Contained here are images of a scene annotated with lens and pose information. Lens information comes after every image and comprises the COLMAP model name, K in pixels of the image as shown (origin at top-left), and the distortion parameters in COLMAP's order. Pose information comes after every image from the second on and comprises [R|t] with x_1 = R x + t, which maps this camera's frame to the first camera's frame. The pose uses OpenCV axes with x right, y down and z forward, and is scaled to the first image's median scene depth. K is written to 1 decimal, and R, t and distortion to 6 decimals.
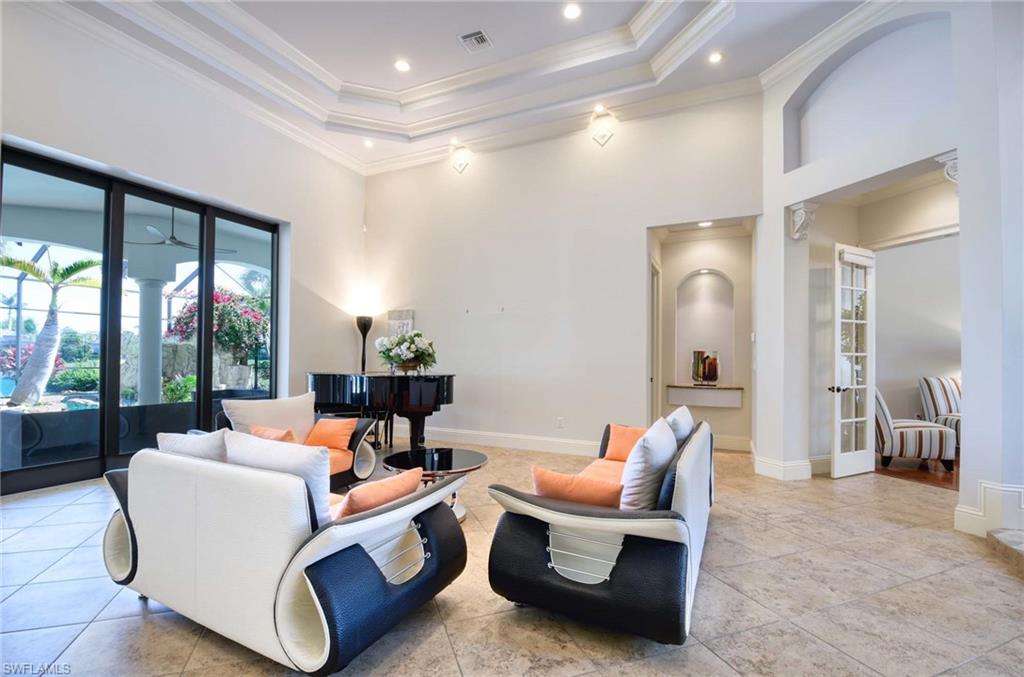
lens RADIAL K [[454.2, 0, 511.9], [0, 454.2, 341.2], [0, 0, 1]] dist [-0.000418, -0.000039]
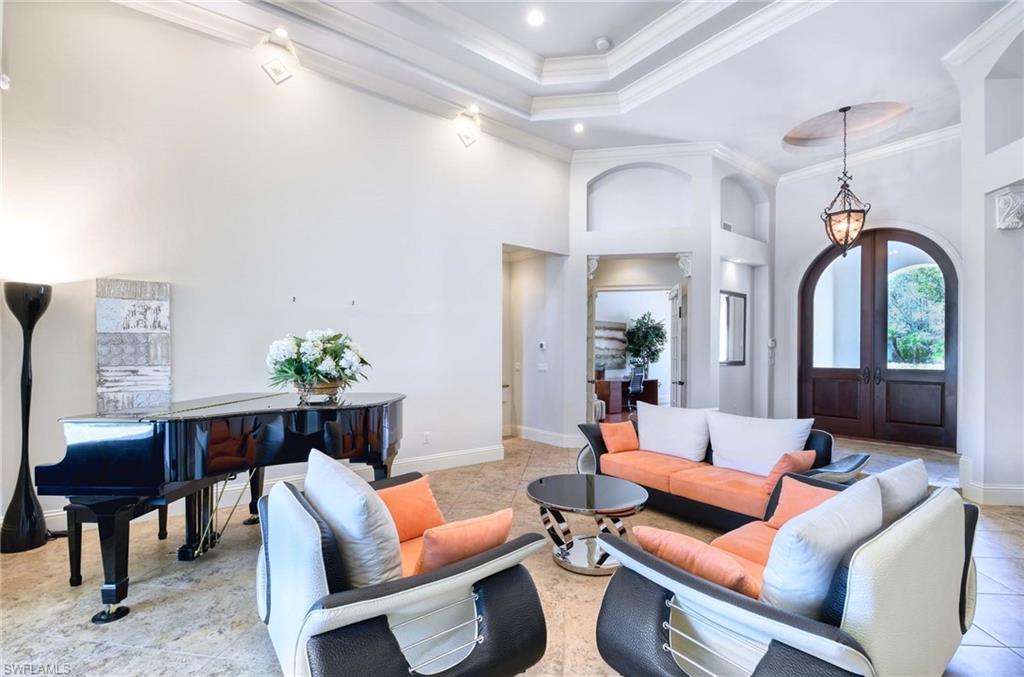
lens RADIAL K [[454.2, 0, 511.4], [0, 454.2, 349.7], [0, 0, 1]] dist [-0.000418, -0.000039]
pose [[0.453108, 0.002221, 0.891453, -0.658333], [-0.030509, 0.999450, 0.013017, -0.011974], [-0.890933, -0.033096, 0.452927, 0.485595]]
